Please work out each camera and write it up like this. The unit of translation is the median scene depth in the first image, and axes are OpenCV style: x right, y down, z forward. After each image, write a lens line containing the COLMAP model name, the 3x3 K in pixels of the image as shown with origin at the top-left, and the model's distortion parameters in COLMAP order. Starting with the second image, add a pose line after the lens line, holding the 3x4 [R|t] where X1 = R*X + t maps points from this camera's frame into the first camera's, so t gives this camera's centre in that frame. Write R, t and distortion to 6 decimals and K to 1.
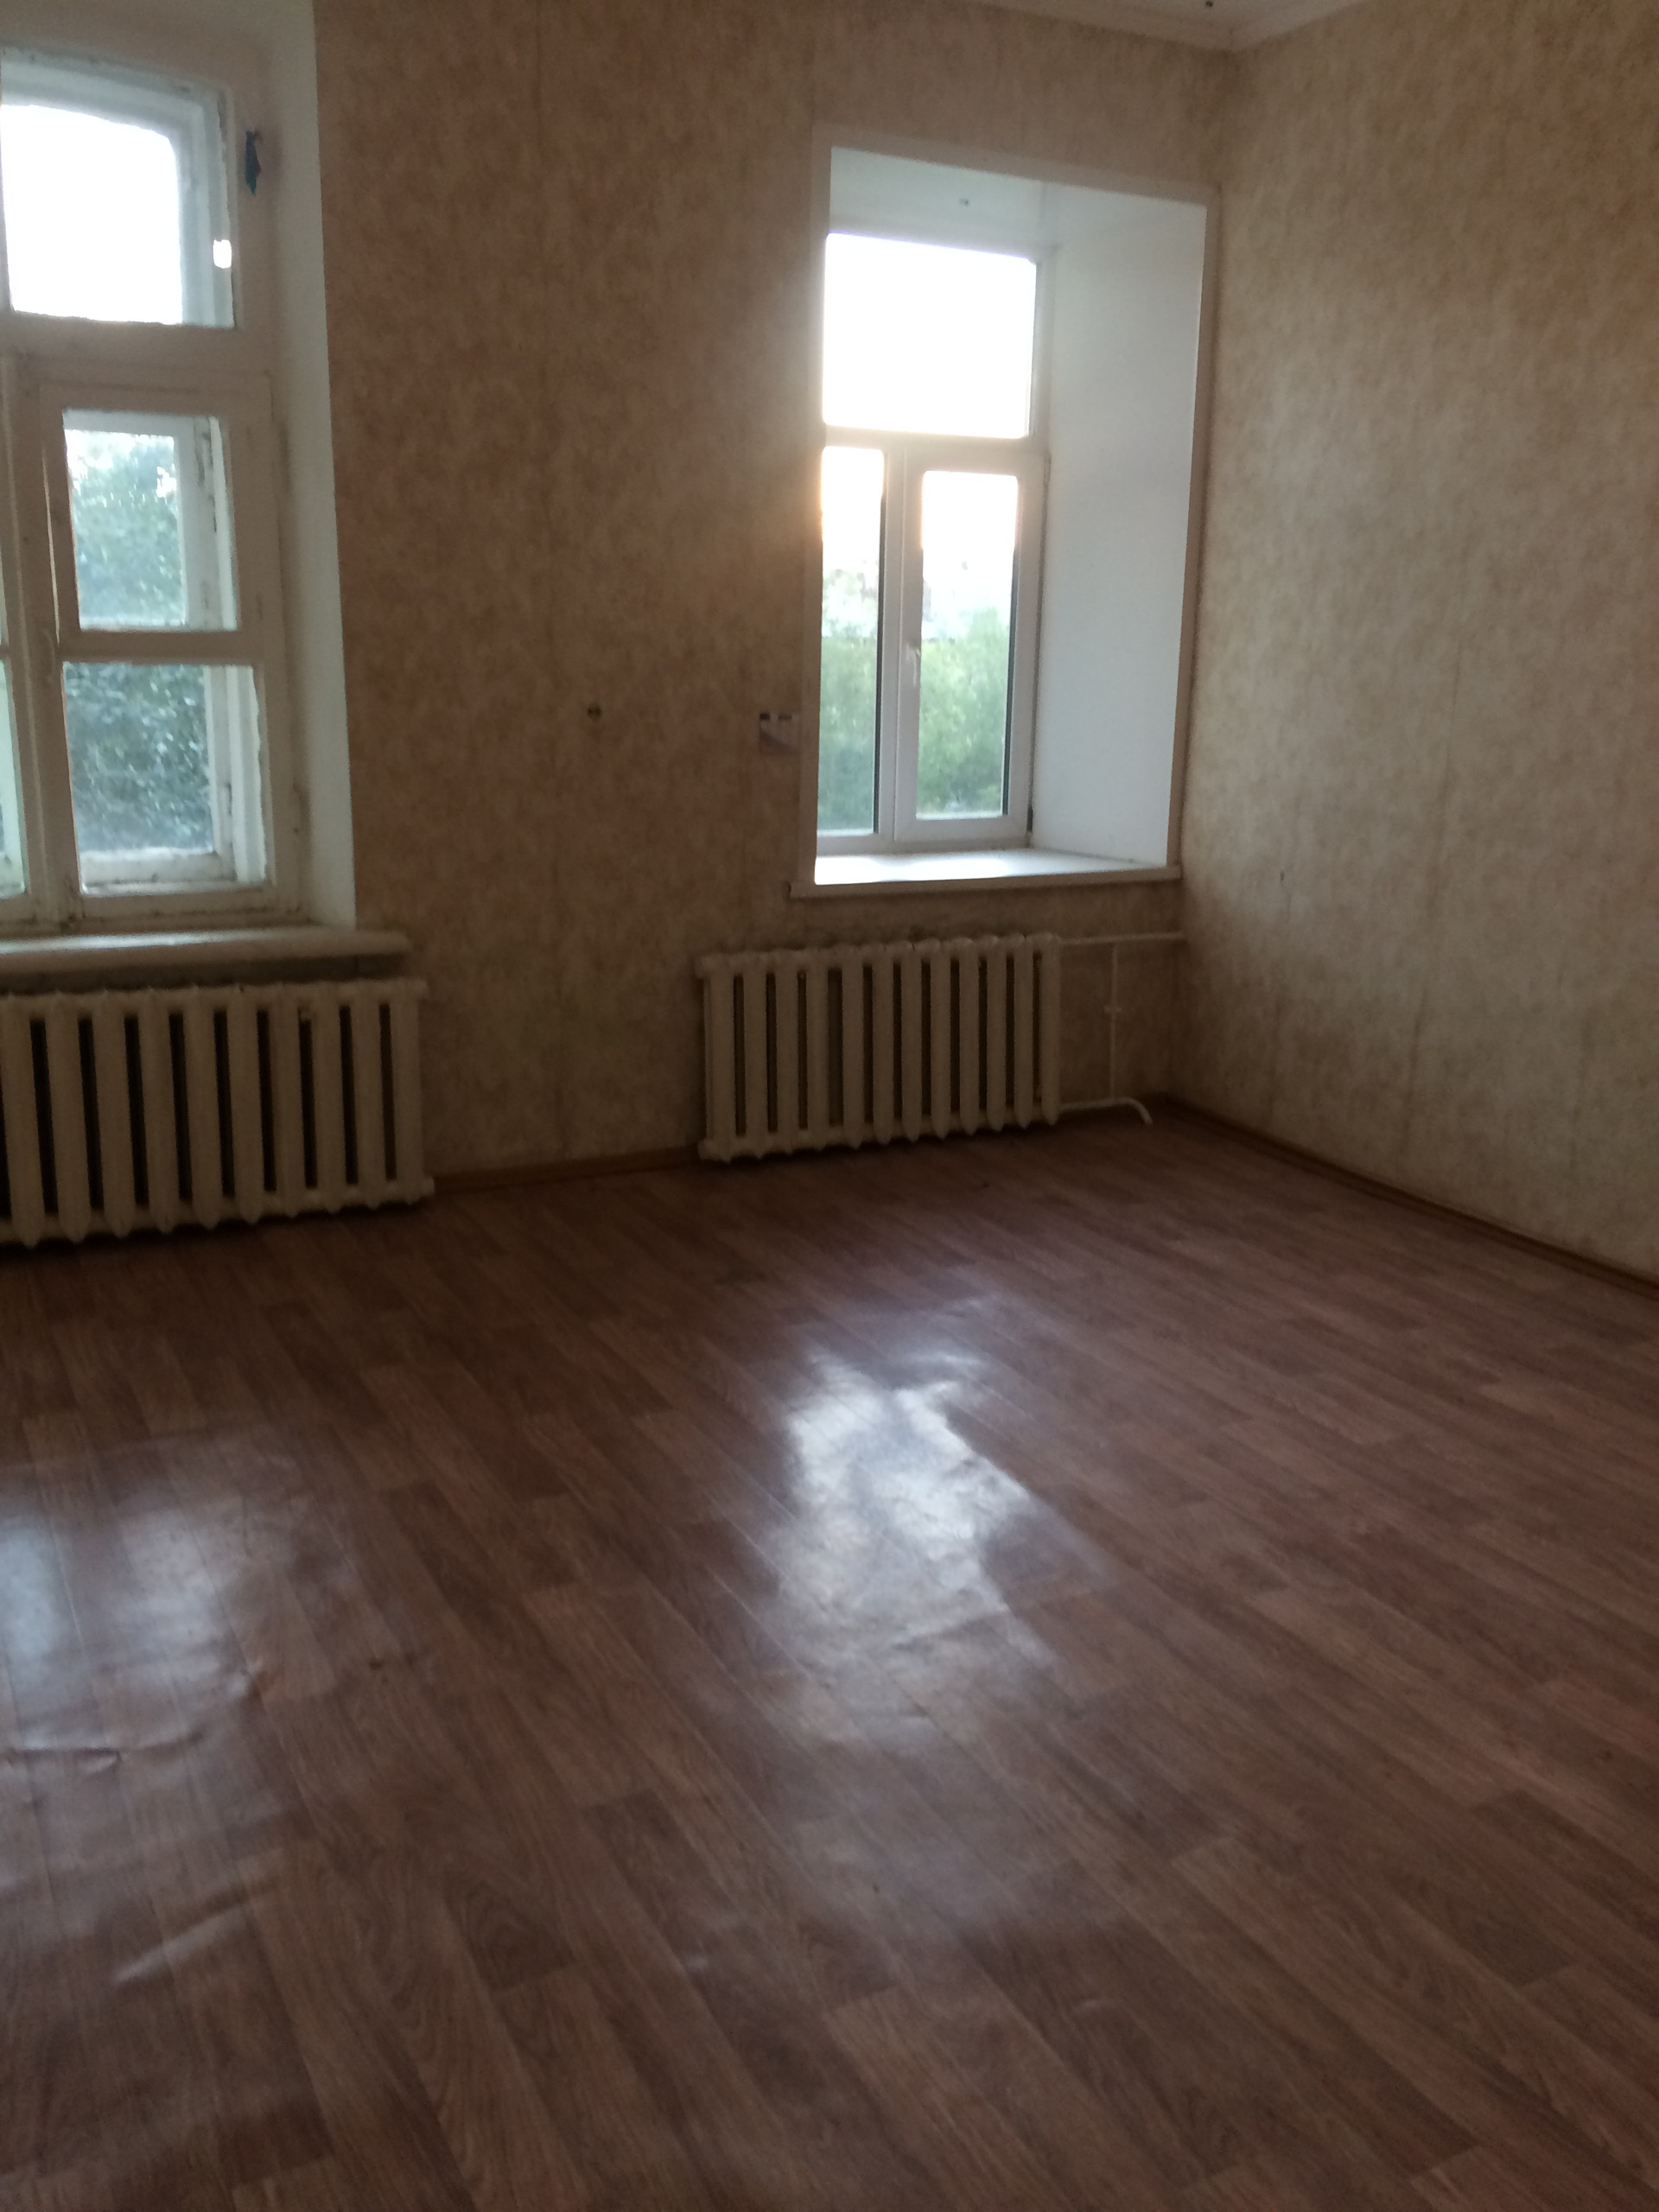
lens RADIAL K [[1847.3, 0, 829.5], [0, 1847.3, 1106.0], [0, 0, 1]] dist [0.132597, -0.181420]
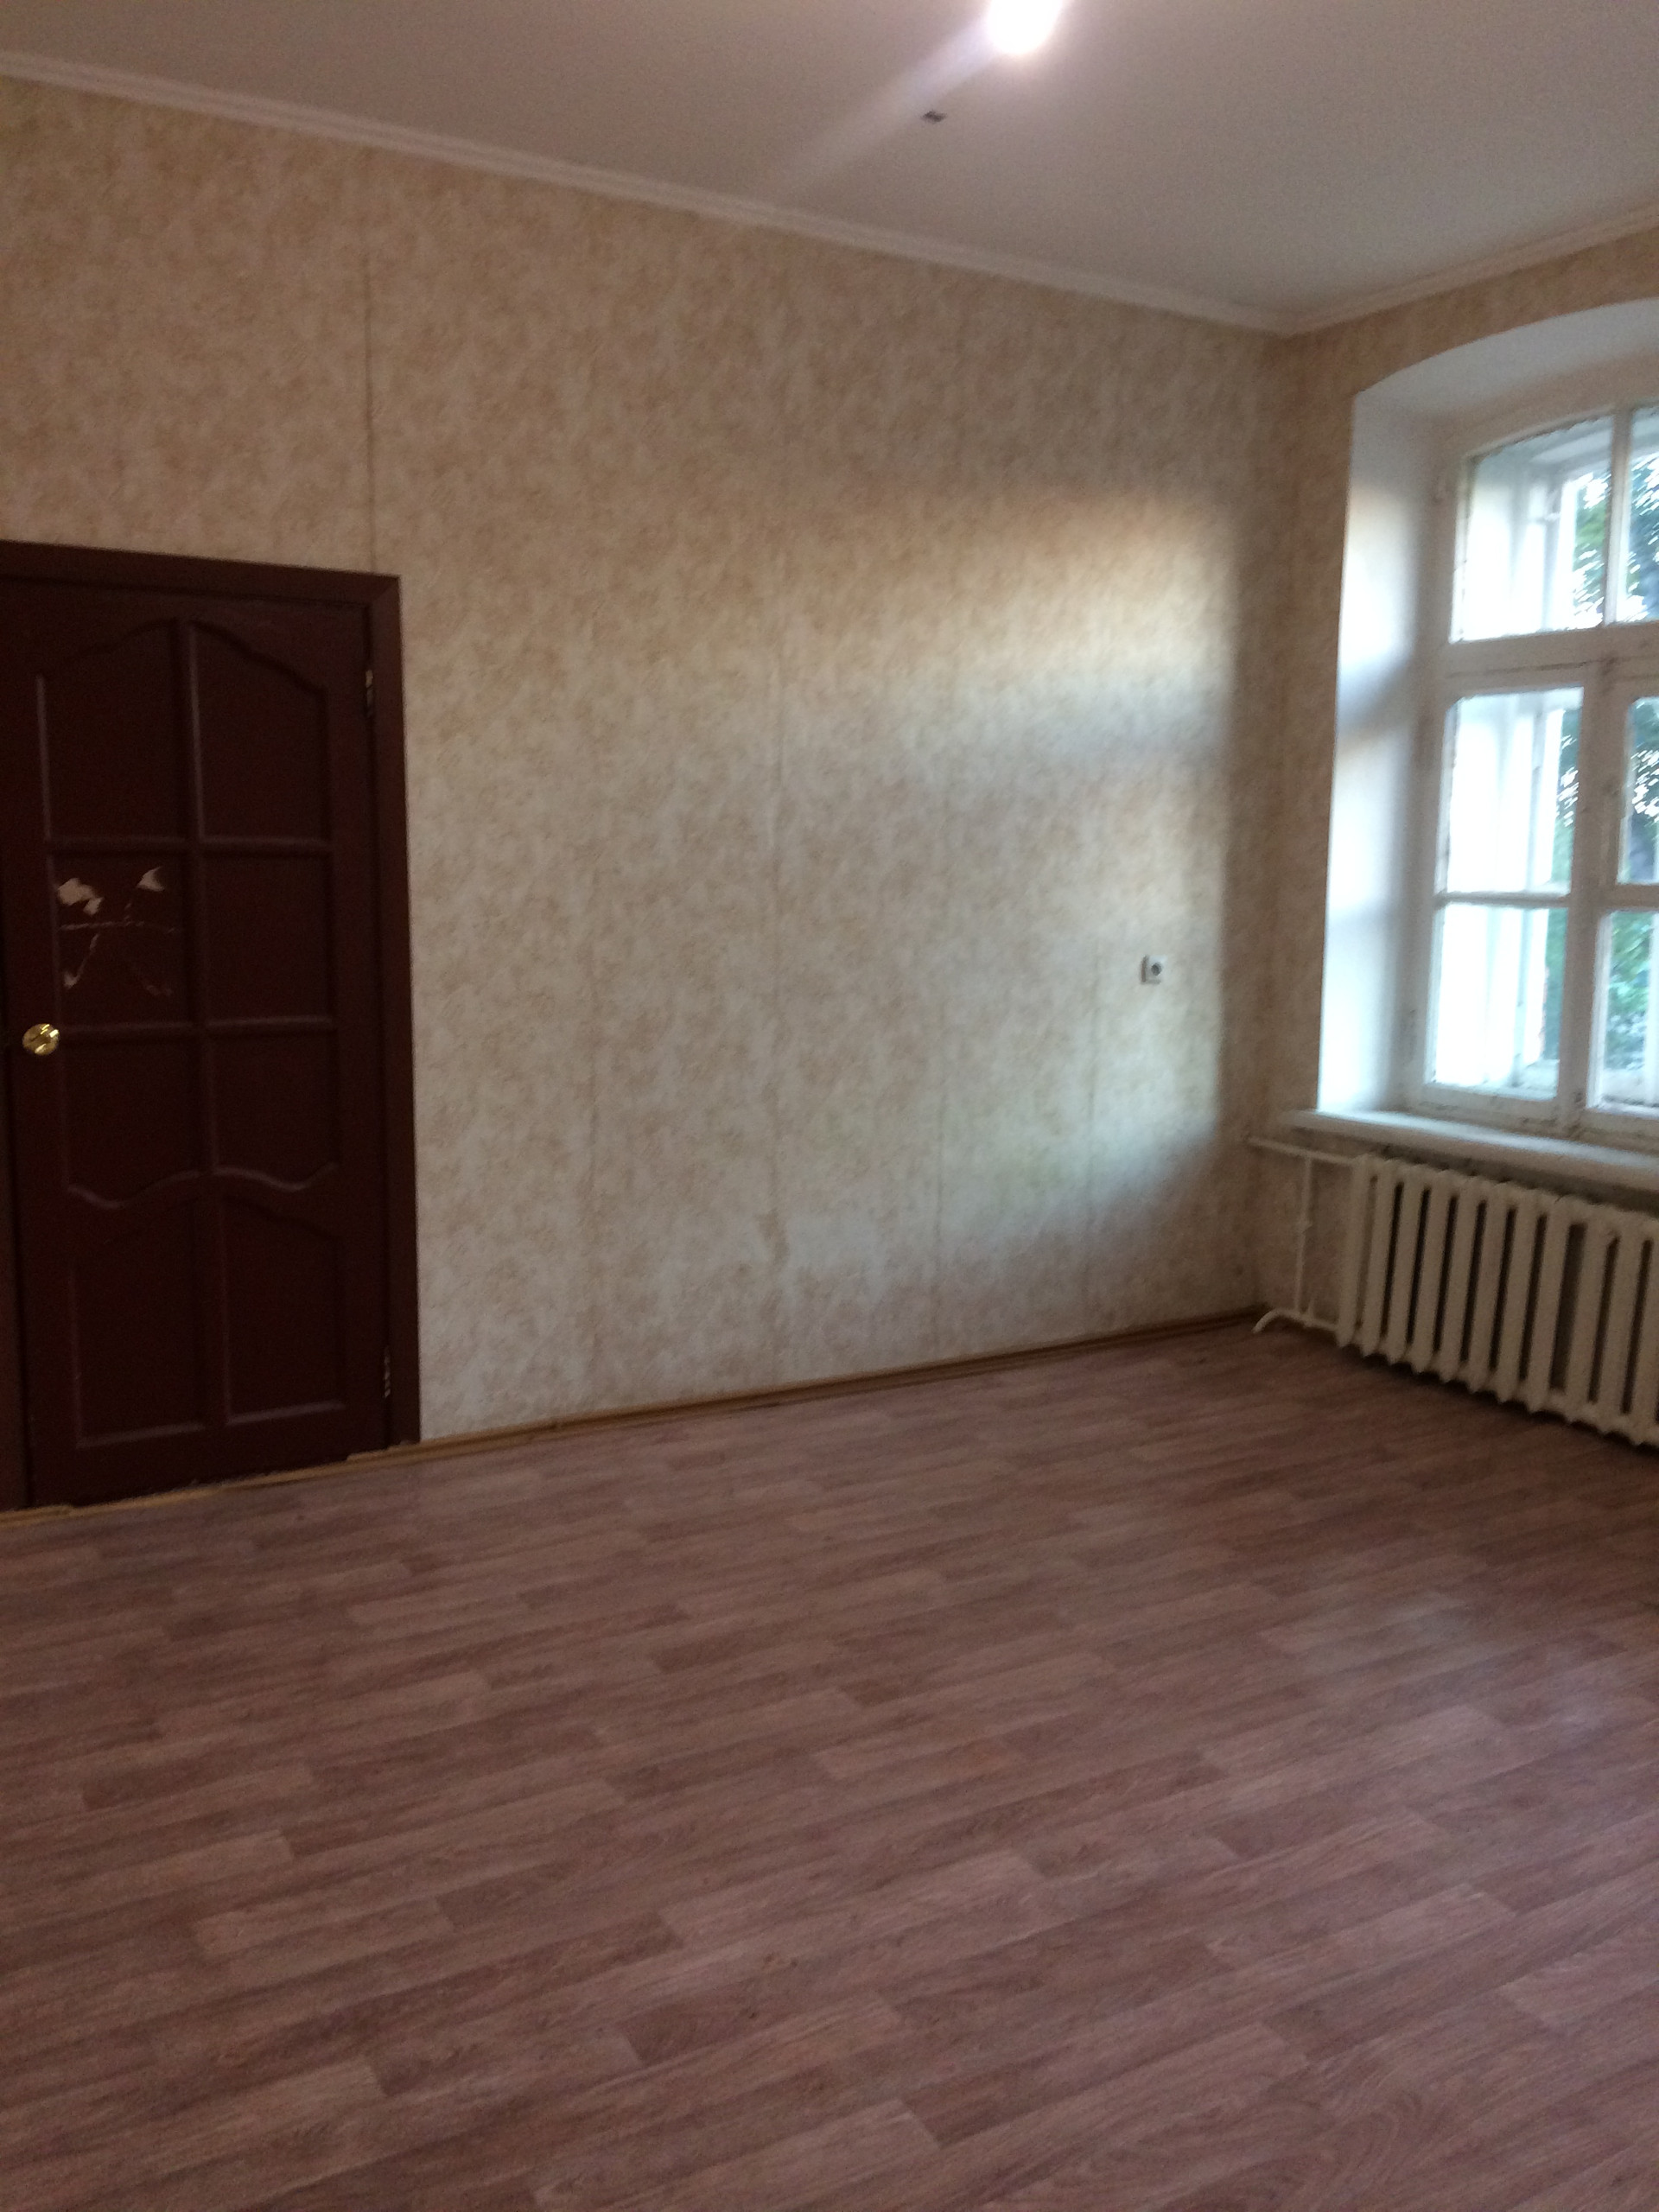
lens RADIAL K [[1872.4, 0, 827.8], [0, 1872.4, 1118.4], [0, 0, 1]] dist [0.122604, -0.191567]
pose [[0.039582, 0.125368, -0.991320, 1.071279], [-0.238289, 0.964659, 0.112482, -0.183826], [0.970387, 0.231768, 0.068057, 0.687755]]
